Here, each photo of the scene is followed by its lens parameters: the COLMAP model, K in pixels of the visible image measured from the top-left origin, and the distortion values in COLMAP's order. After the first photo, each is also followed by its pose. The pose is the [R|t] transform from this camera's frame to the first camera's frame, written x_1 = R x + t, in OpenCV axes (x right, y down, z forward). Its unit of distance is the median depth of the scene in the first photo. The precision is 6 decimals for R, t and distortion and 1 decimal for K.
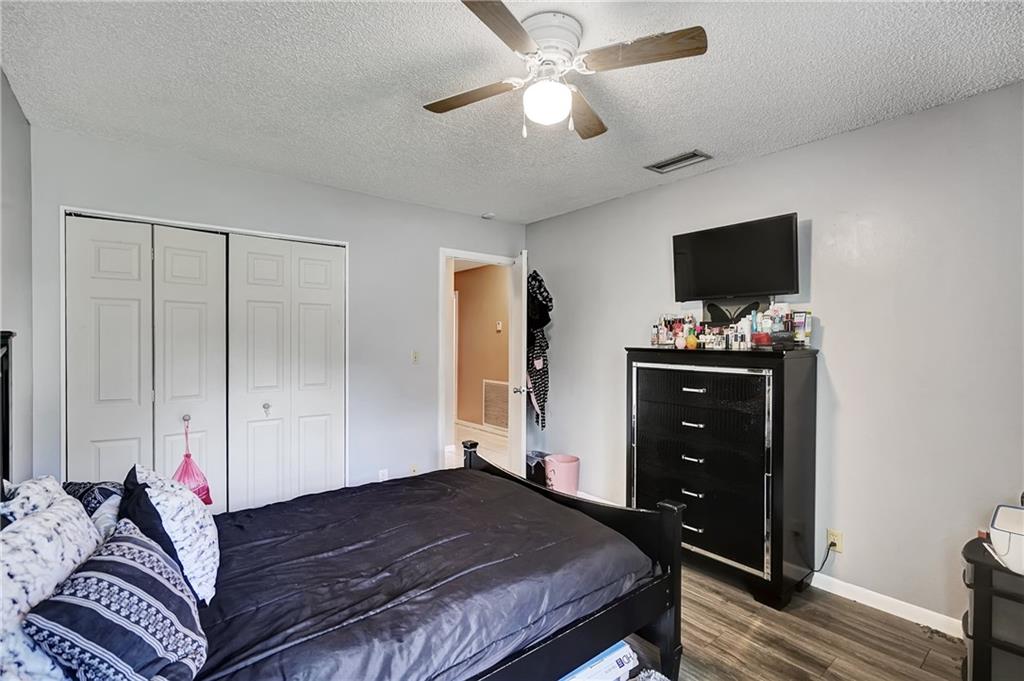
lens RADIAL K [[465.3, 0, 513.7], [0, 465.3, 341.9], [0, 0, 1]] dist [-0.000132, 0.000733]
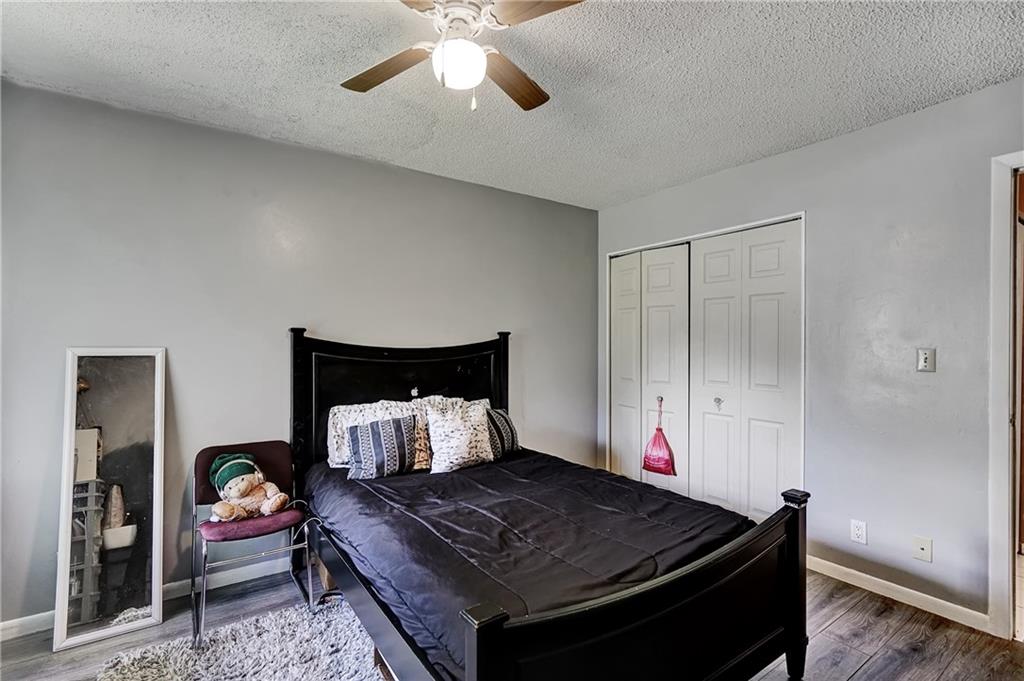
lens RADIAL K [[465.3, 0, 513.7], [0, 465.3, 341.1], [0, 0, 1]] dist [-0.000132, 0.000733]
pose [[-0.064576, -0.007976, -0.997881, 0.538974], [-0.003804, 0.999963, -0.007746, 0.017920], [0.997906, 0.003296, -0.064604, 0.650606]]
